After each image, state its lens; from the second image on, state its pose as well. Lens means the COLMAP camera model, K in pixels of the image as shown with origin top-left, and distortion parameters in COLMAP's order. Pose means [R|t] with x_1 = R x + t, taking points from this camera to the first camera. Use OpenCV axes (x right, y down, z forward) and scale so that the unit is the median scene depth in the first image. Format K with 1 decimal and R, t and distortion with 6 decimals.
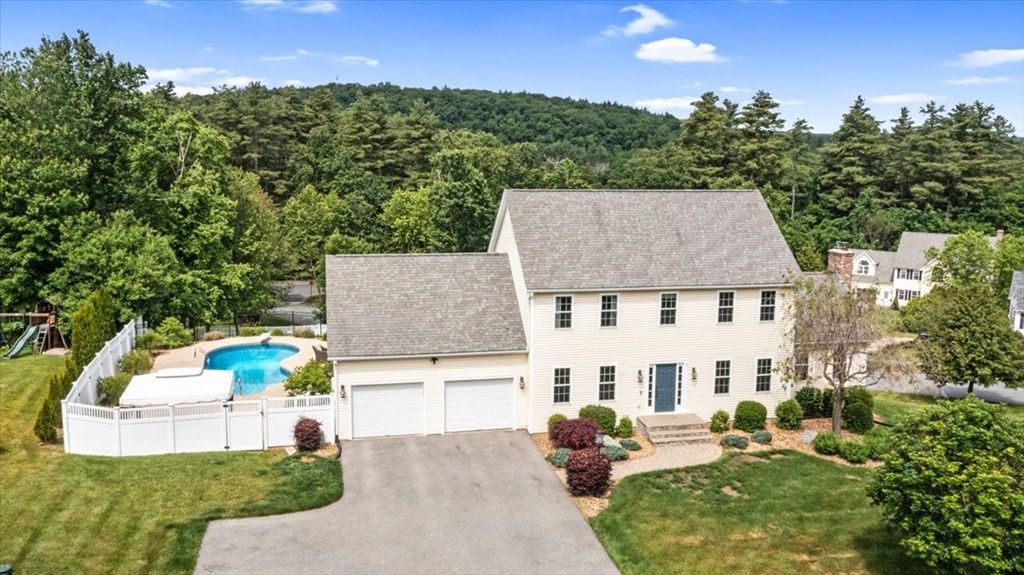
lens RADIAL K [[827.9, 0, 512.0], [0, 827.9, 287.5], [0, 0, 1]] dist [0.008156, 0.011528]
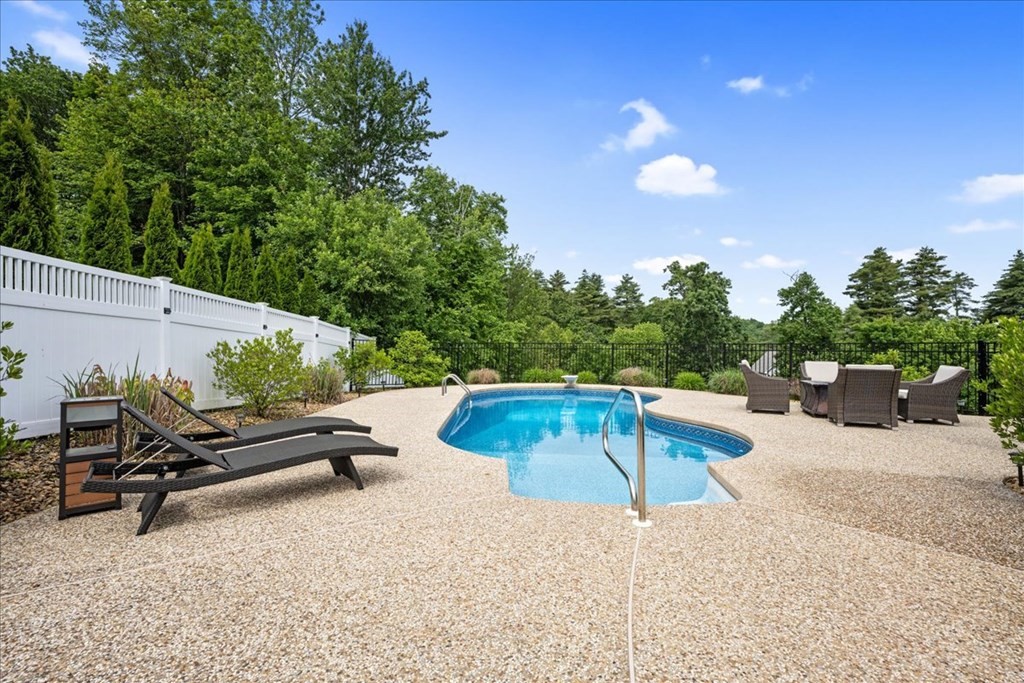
lens RADIAL K [[460.5, 0, 508.1], [0, 460.5, 342.8], [0, 0, 1]] dist [-0.016341, 0.000317]
pose [[0.956370, -0.003388, -0.292138, -0.082356], [-0.045403, 0.986061, -0.160071, 0.029567], [0.288608, 0.166351, 0.942885, 0.232071]]
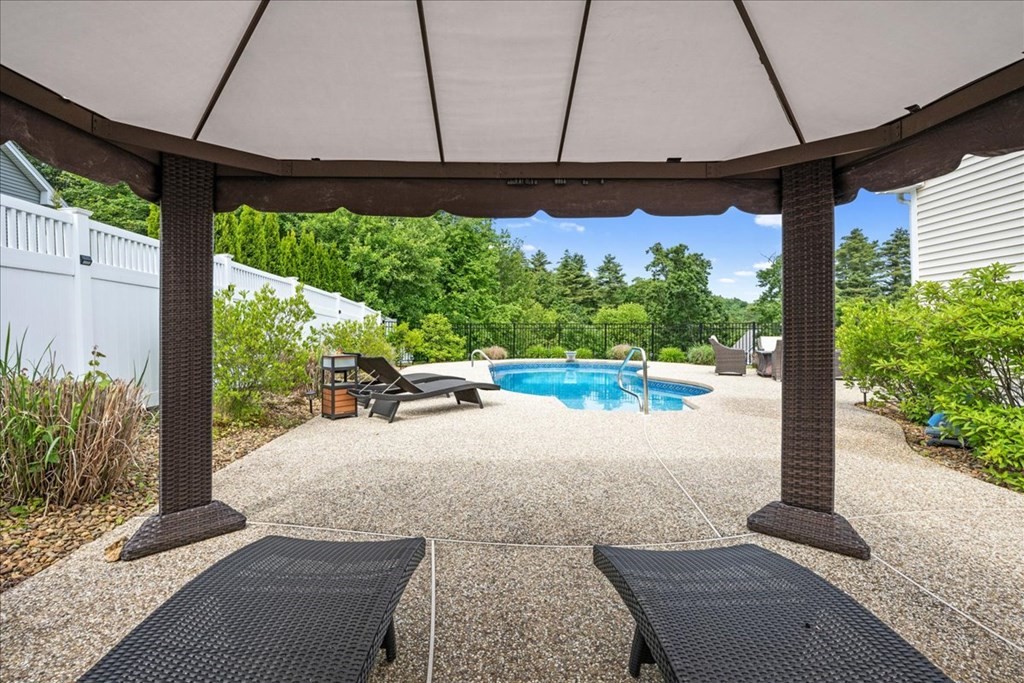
lens RADIAL K [[475.1, 0, 495.1], [0, 475.1, 312.0], [0, 0, 1]] dist [-0.013355, 0.000346]
pose [[0.961452, -0.015037, -0.274560, -0.083777], [-0.037585, 0.981945, -0.185393, 0.033063], [0.272391, 0.188566, 0.943529, 0.211456]]
